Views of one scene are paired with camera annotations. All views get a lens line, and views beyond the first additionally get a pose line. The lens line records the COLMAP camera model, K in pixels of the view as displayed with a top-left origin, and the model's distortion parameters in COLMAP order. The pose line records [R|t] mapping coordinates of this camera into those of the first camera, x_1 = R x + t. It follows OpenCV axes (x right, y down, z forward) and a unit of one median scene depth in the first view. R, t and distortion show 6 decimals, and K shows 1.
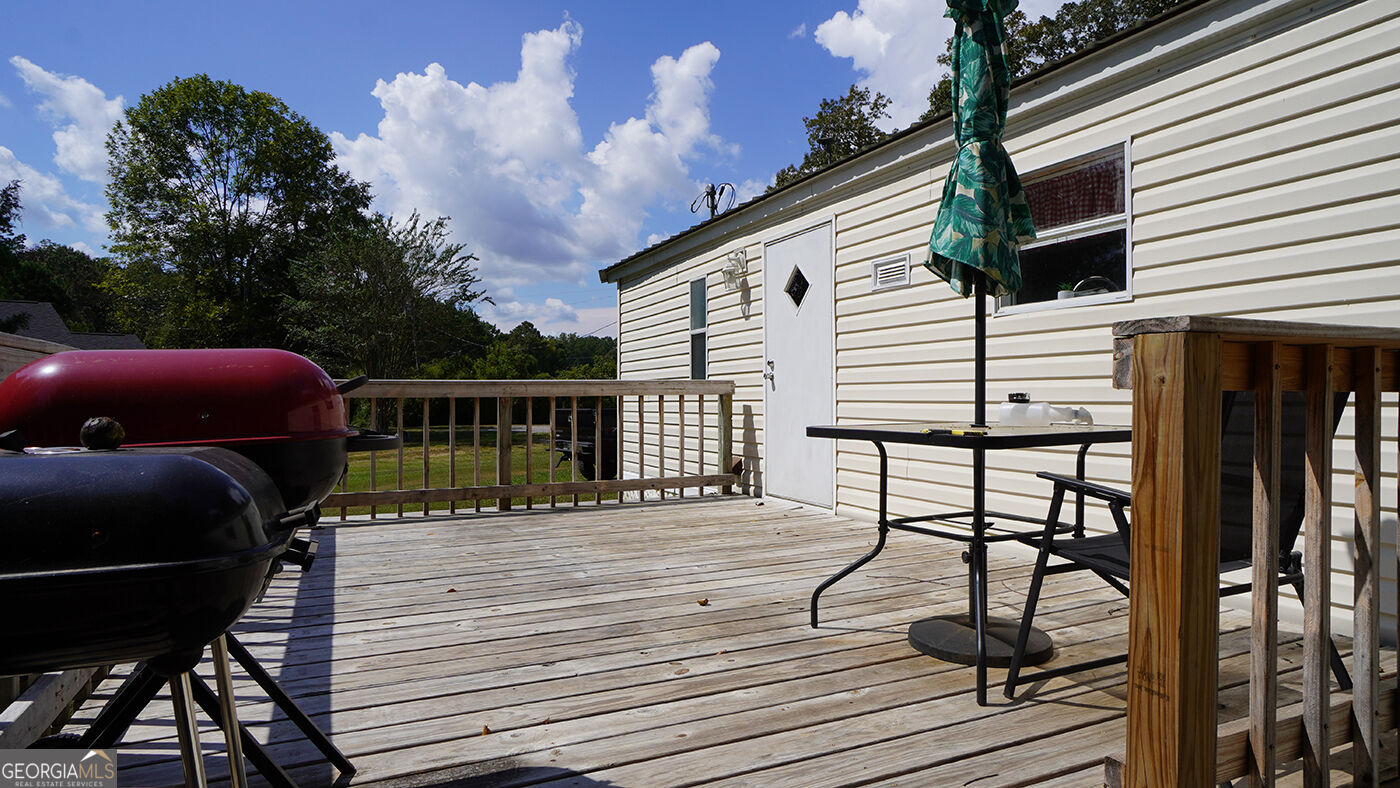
lens RADIAL K [[787.3, 0, 700.0], [0, 787.3, 394.0], [0, 0, 1]] dist [-0.000427, -0.000031]
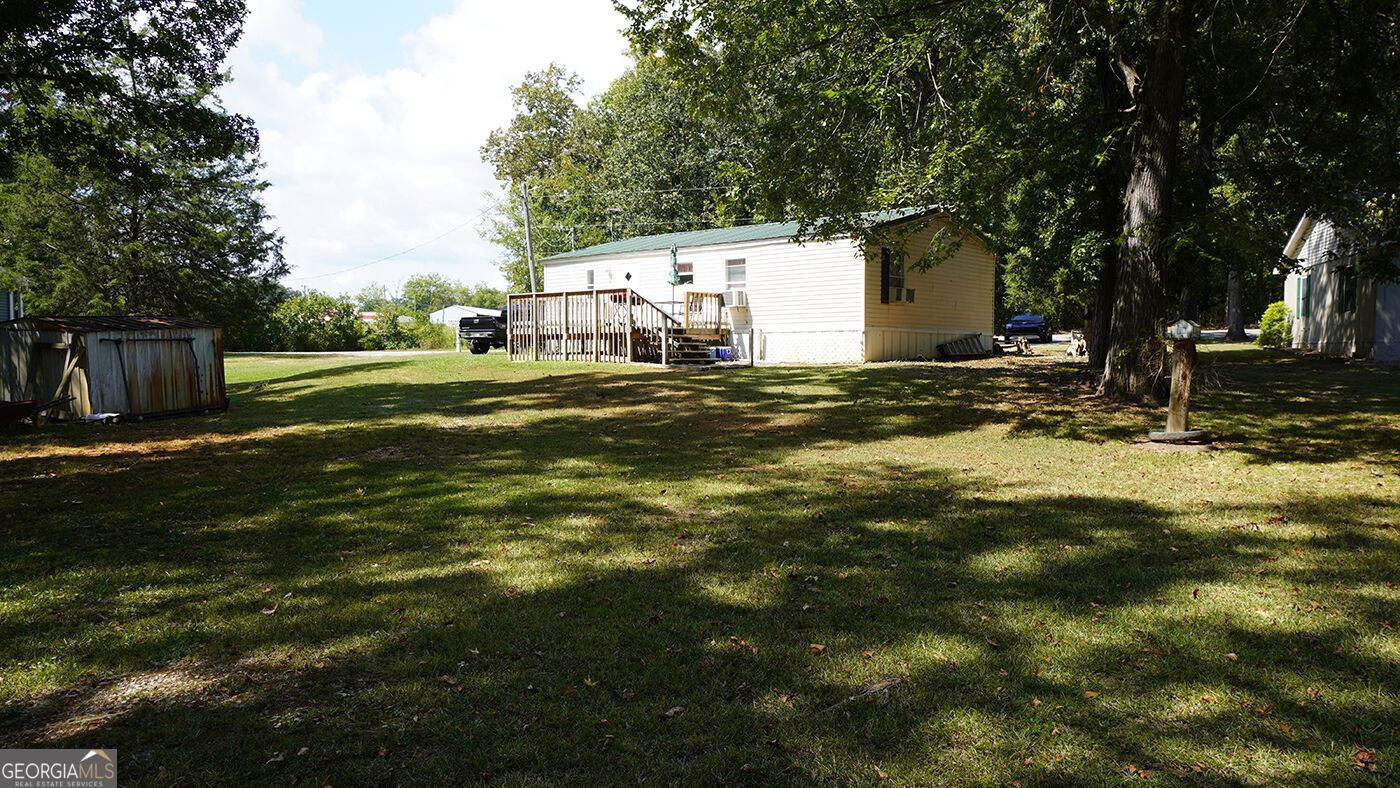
lens RADIAL K [[1017.7, 0, 700.0], [0, 1017.7, 394.0], [0, 0, 1]] dist [0.000342, 0.000041]
pose [[0.923007, -0.019449, 0.384292, -0.192908], [0.001455, 0.998891, 0.047059, 0.027732], [-0.384782, -0.042877, 0.922011, -0.495124]]
